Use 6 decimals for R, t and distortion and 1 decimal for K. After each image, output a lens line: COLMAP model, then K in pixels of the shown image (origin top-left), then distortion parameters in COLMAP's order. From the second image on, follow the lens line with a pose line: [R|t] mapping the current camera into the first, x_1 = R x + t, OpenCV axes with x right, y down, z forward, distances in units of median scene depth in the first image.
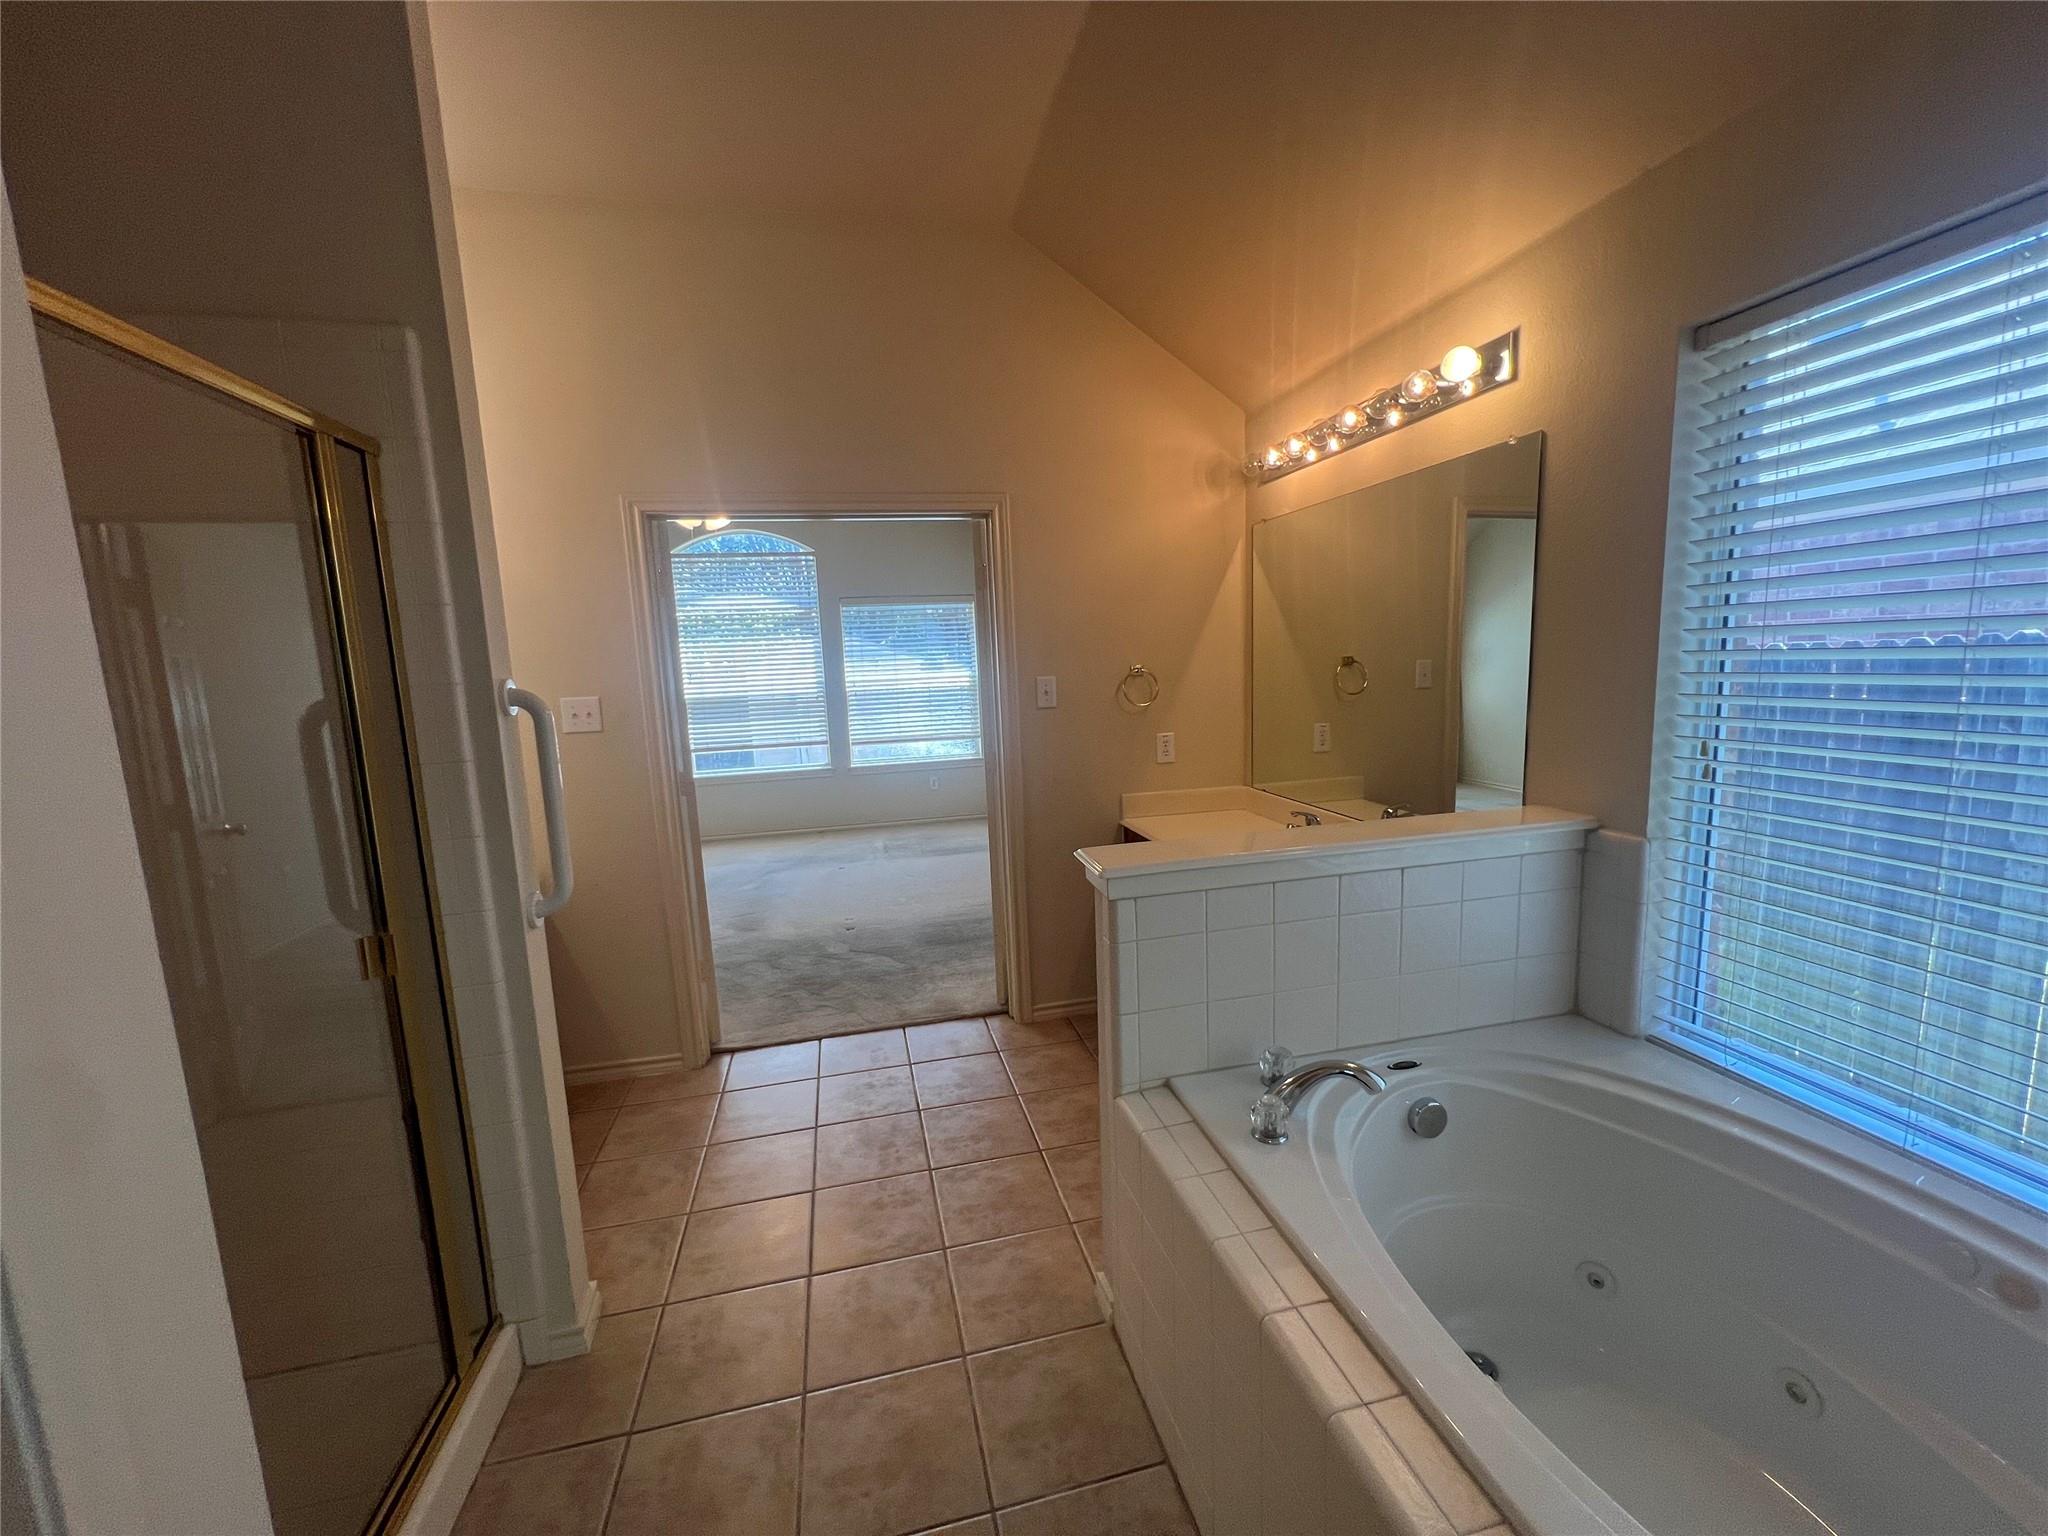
lens RADIAL K [[825.9, 0, 1030.7], [0, 825.9, 770.6], [0, 0, 1]] dist [-0.003163, 0.001760]
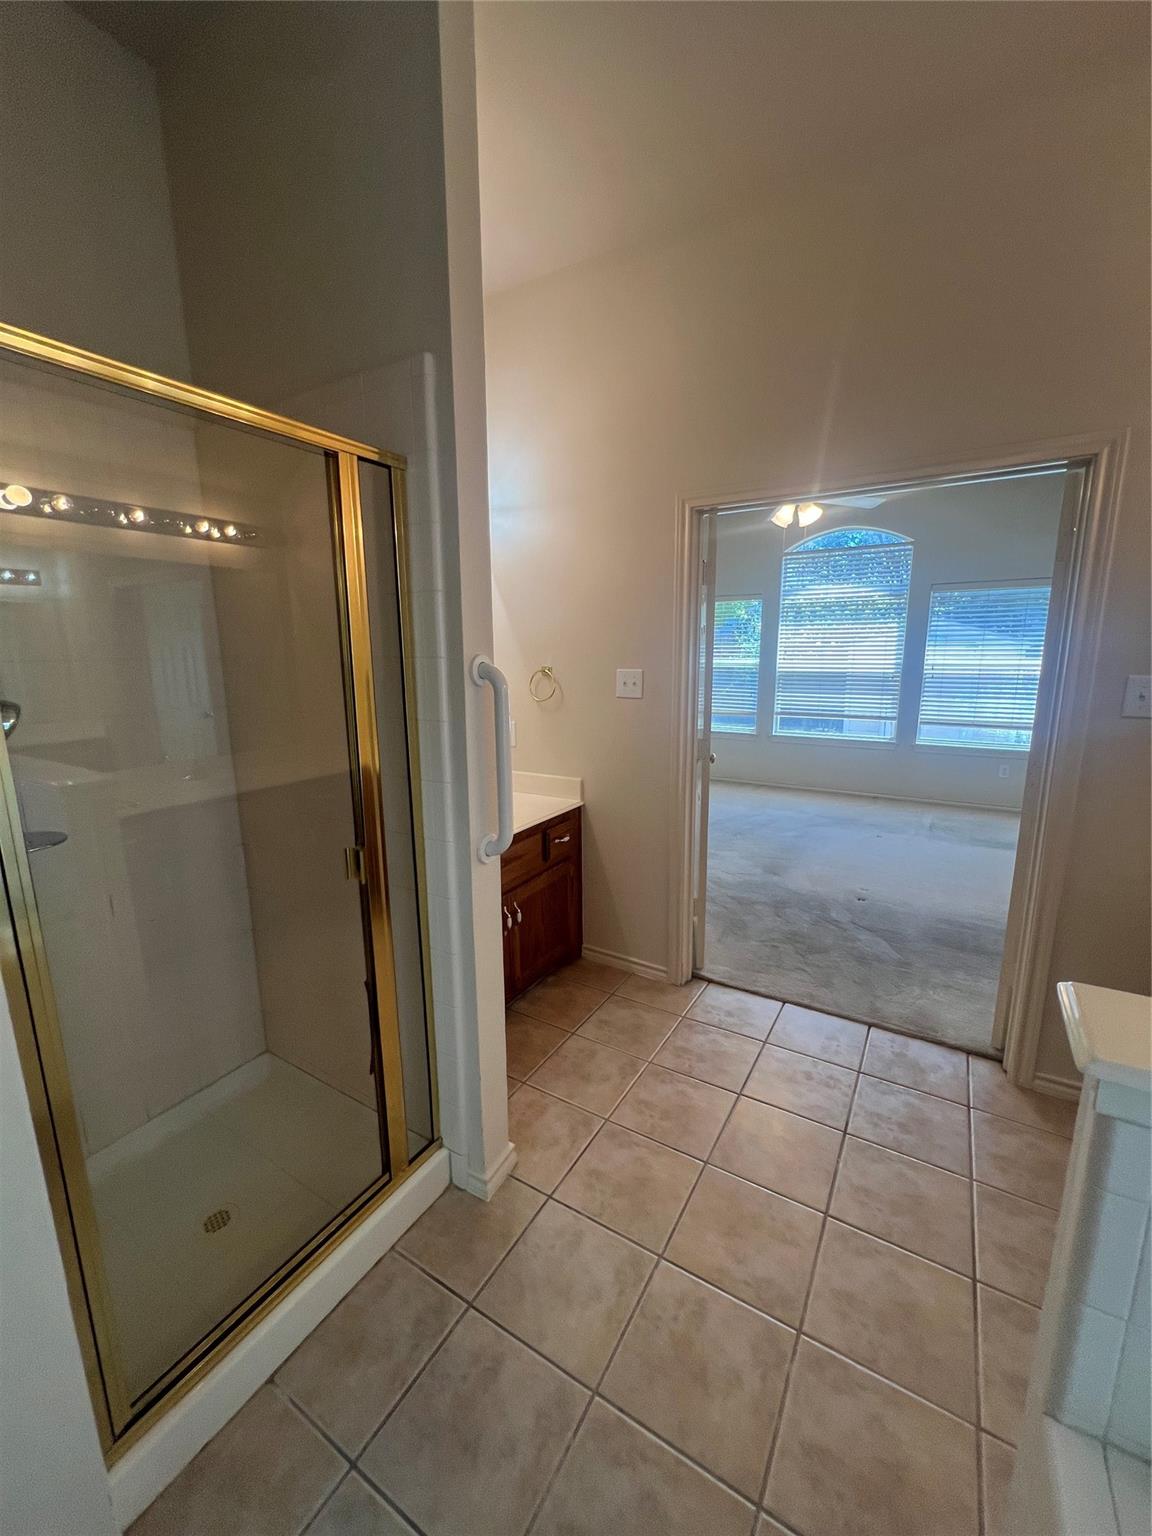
lens RADIAL K [[619.4, 0, 567.5], [0, 619.4, 769.2], [0, 0, 1]] dist [-0.003163, 0.001760]
pose [[0.708880, 0.166677, -0.685353, 0.042989], [-0.116167, 0.985998, 0.119638, -0.034147], [0.695697, -0.005194, 0.718316, 0.220791]]
